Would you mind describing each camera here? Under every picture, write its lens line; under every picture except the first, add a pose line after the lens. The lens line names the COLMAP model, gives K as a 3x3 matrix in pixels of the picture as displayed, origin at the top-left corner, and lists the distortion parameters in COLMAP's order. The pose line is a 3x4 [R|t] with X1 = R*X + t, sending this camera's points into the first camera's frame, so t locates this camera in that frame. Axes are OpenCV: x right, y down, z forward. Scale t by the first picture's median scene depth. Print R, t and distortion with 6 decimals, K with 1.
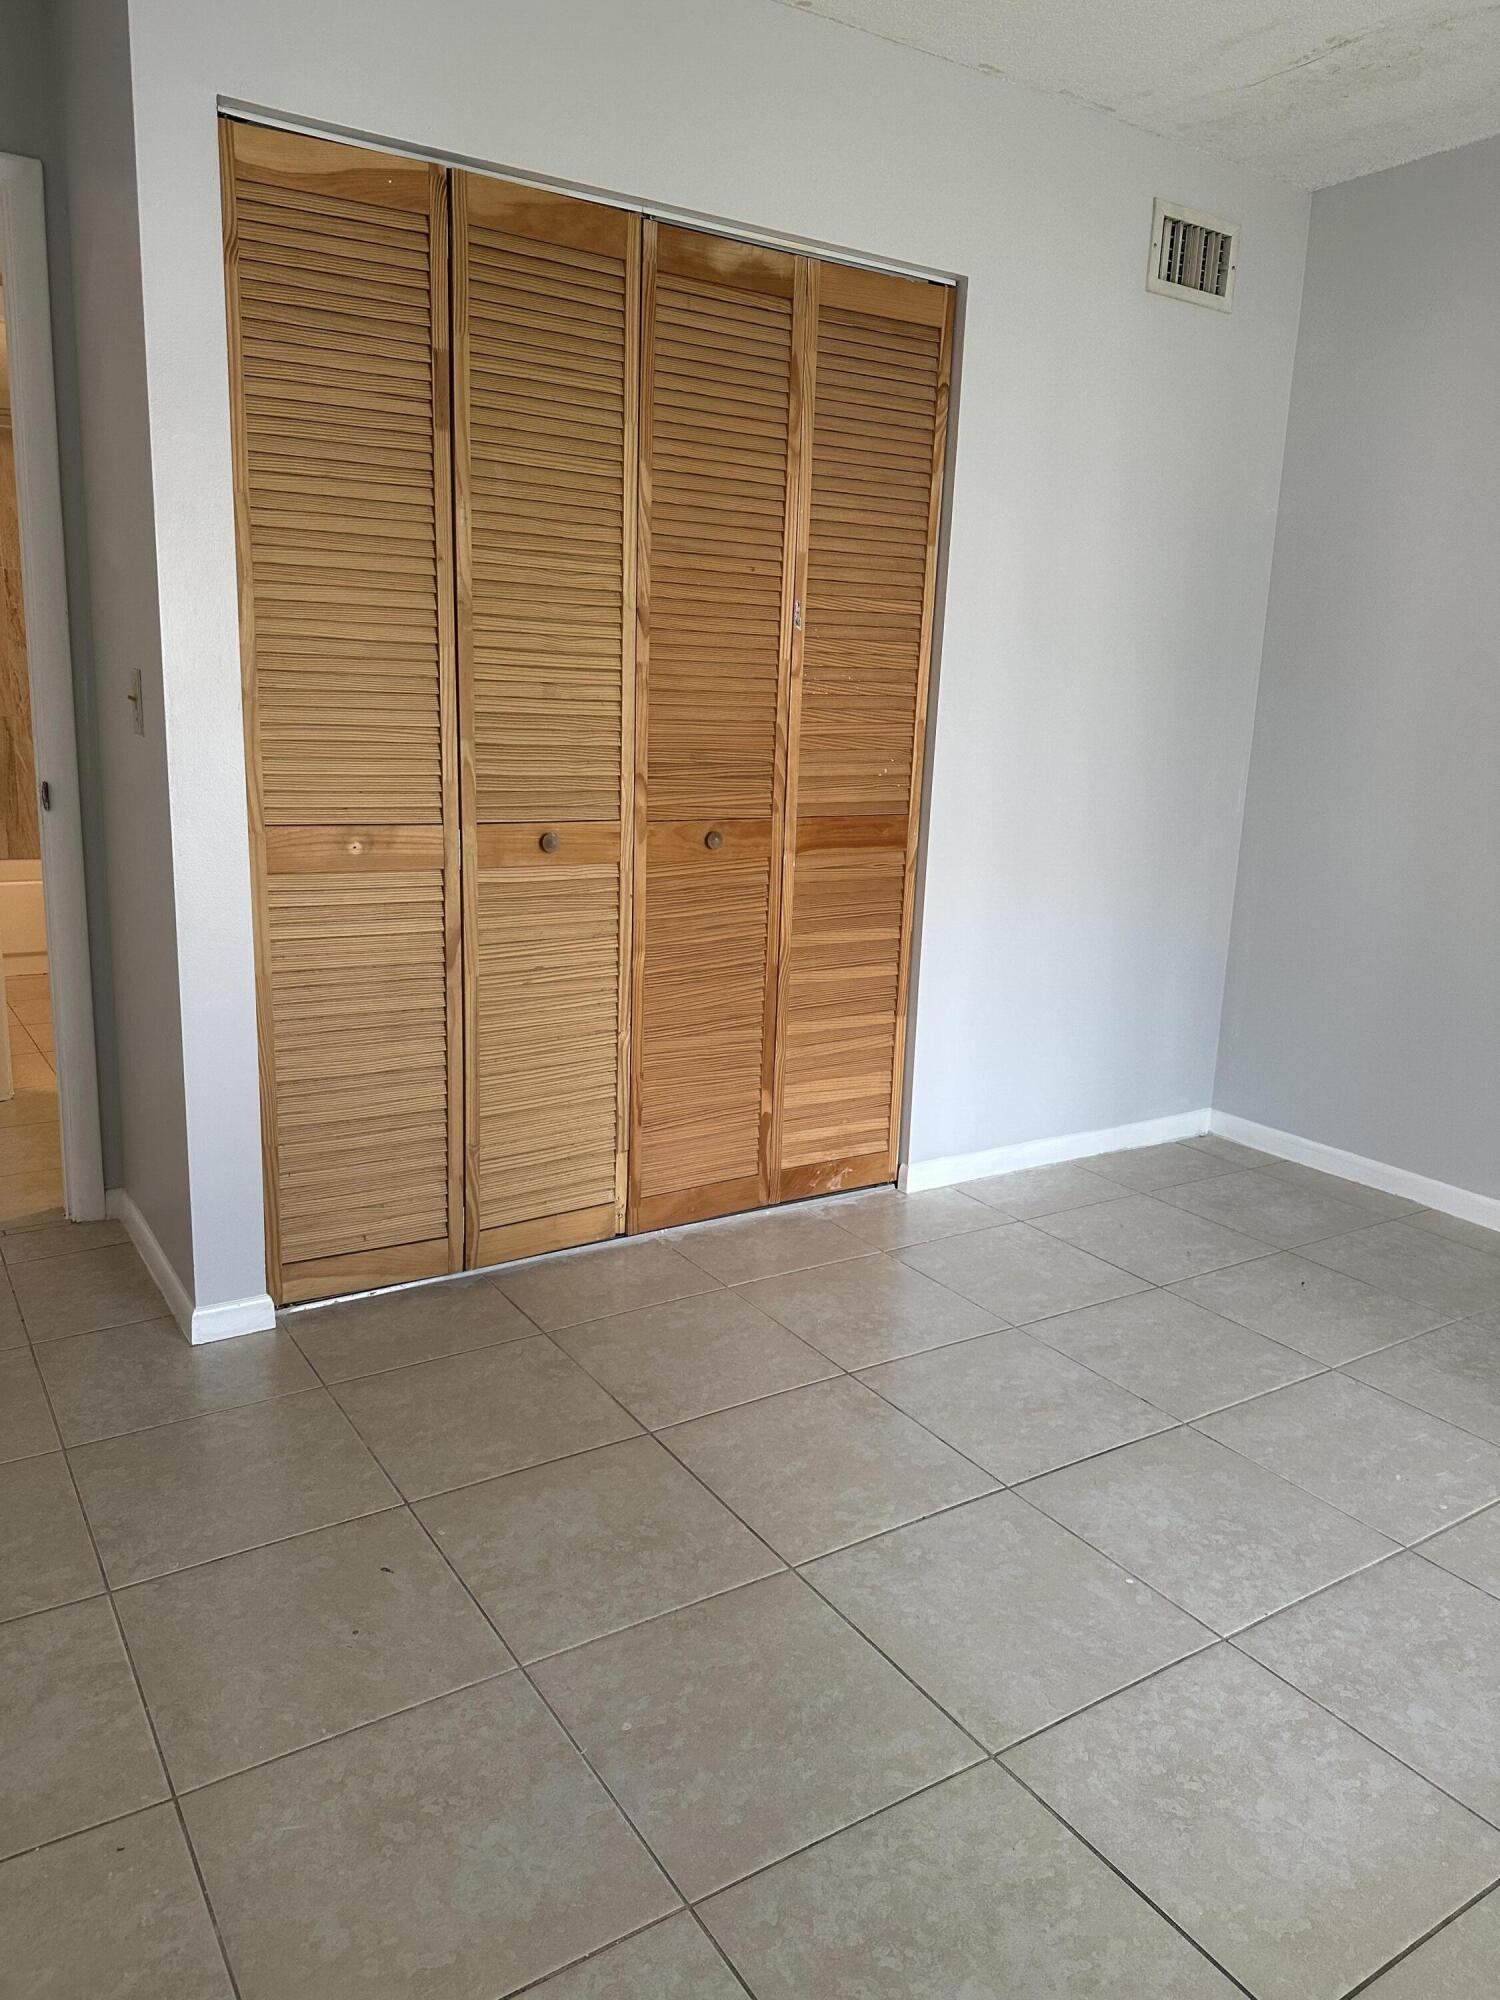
lens RADIAL K [[1425.3, 0, 749.2], [0, 1425.3, 1000.3], [0, 0, 1]] dist [0.057449, -0.009333]
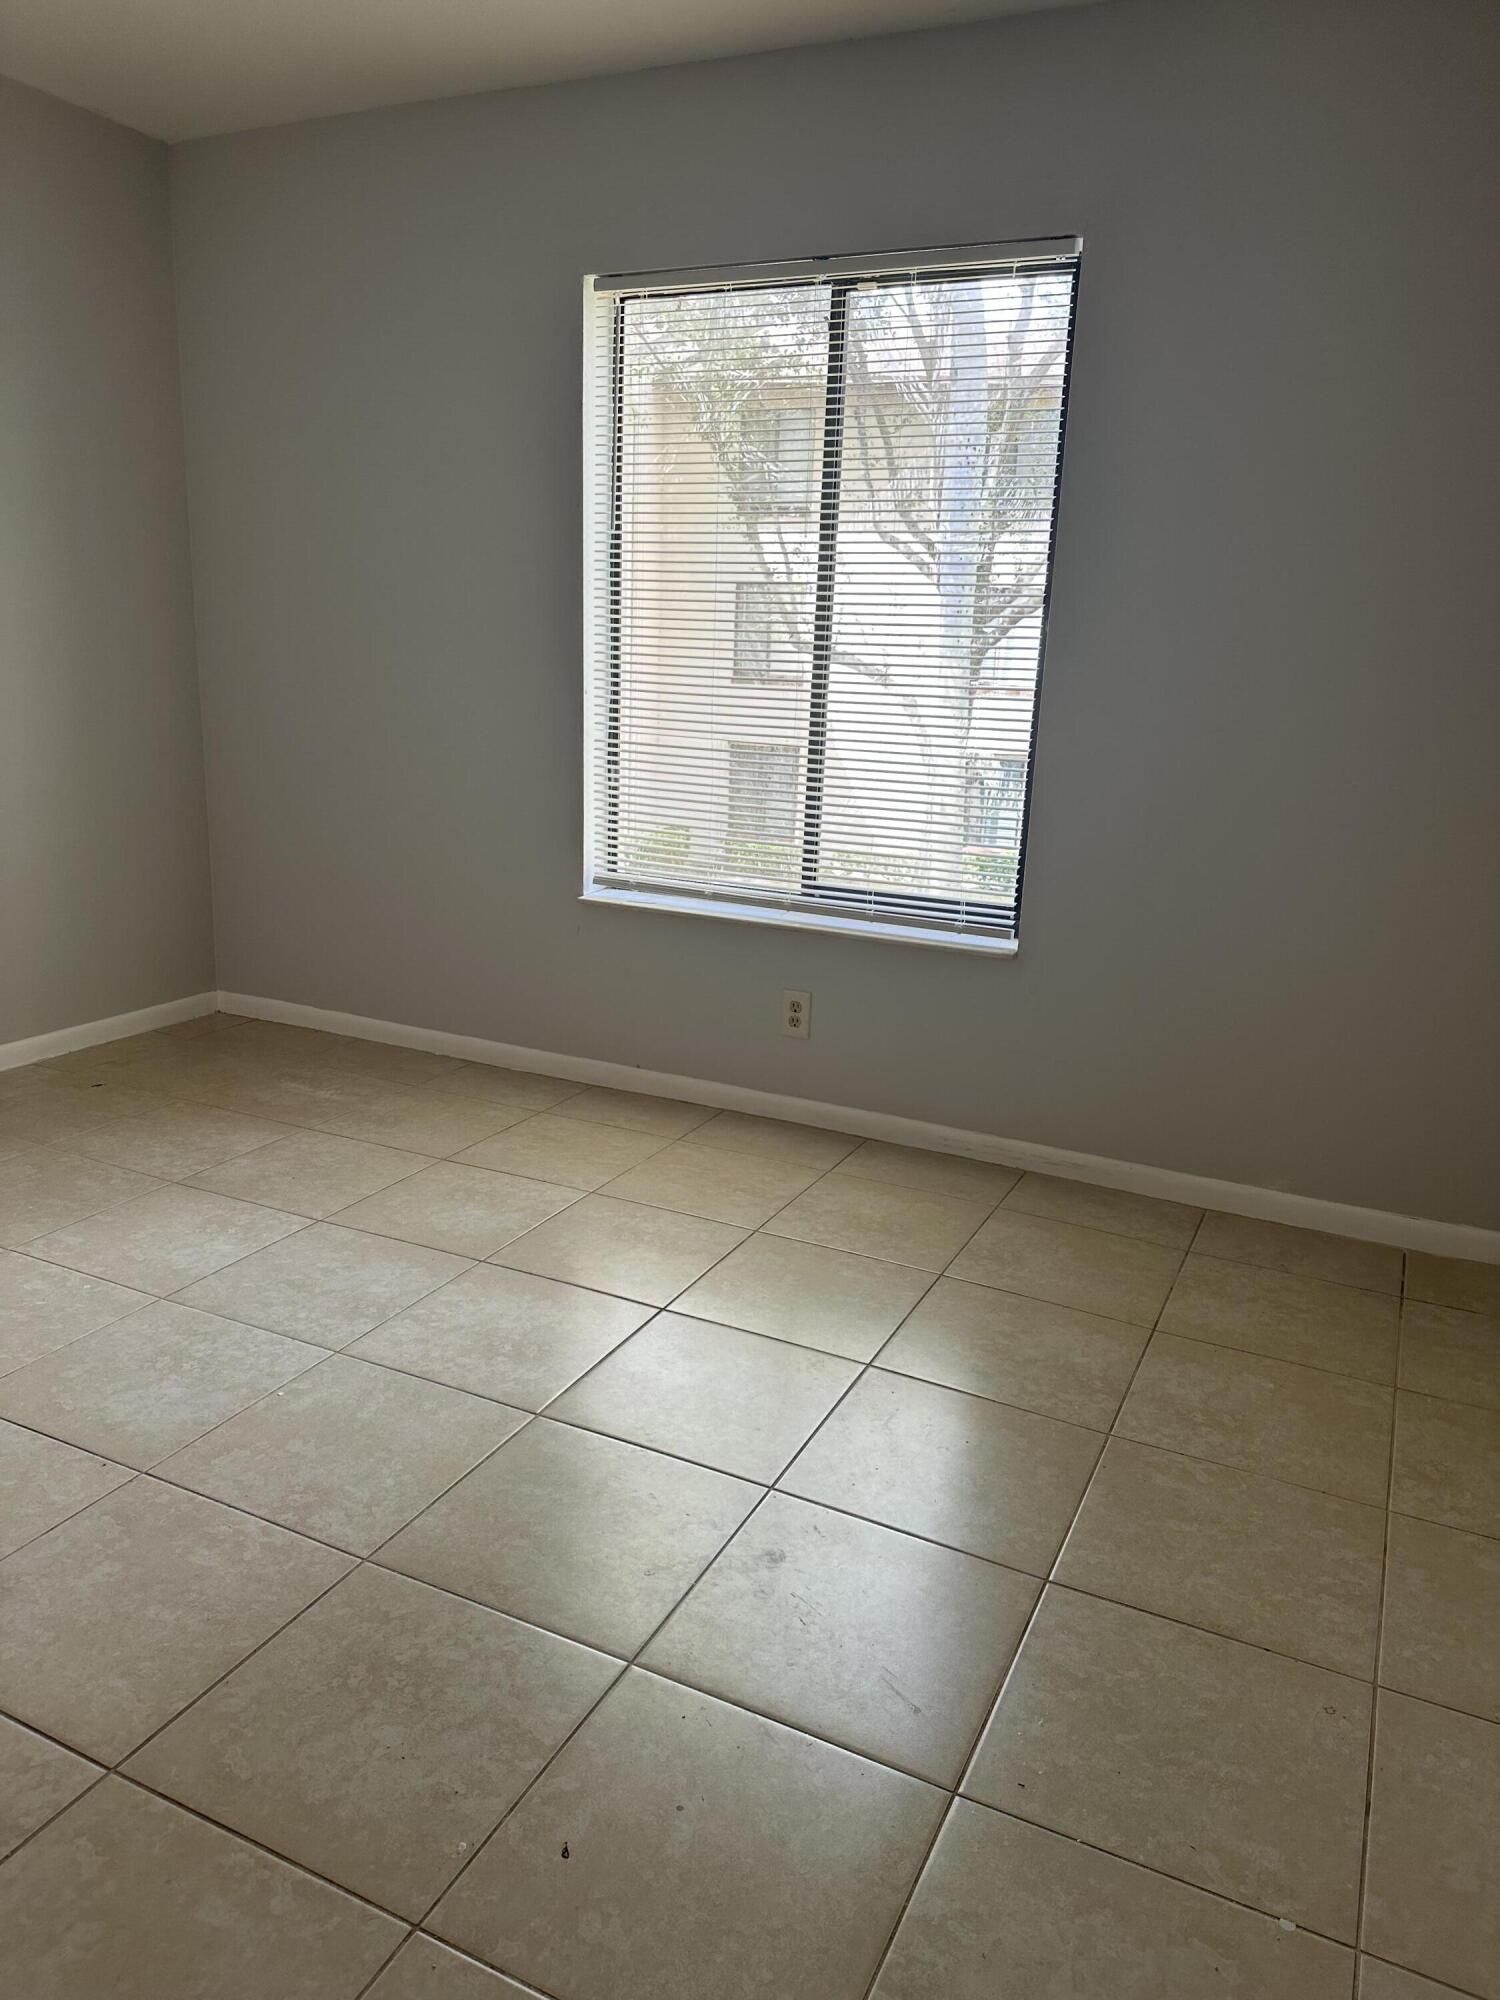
lens RADIAL K [[1425.3, 0, 747.0], [0, 1425.3, 1009.0], [0, 0, 1]] dist [0.057449, -0.009333]
pose [[-0.520917, -0.264930, 0.811454, -0.782060], [0.135478, 0.912908, 0.385025, -0.267572], [-0.842788, 0.310500, -0.439657, 1.110073]]
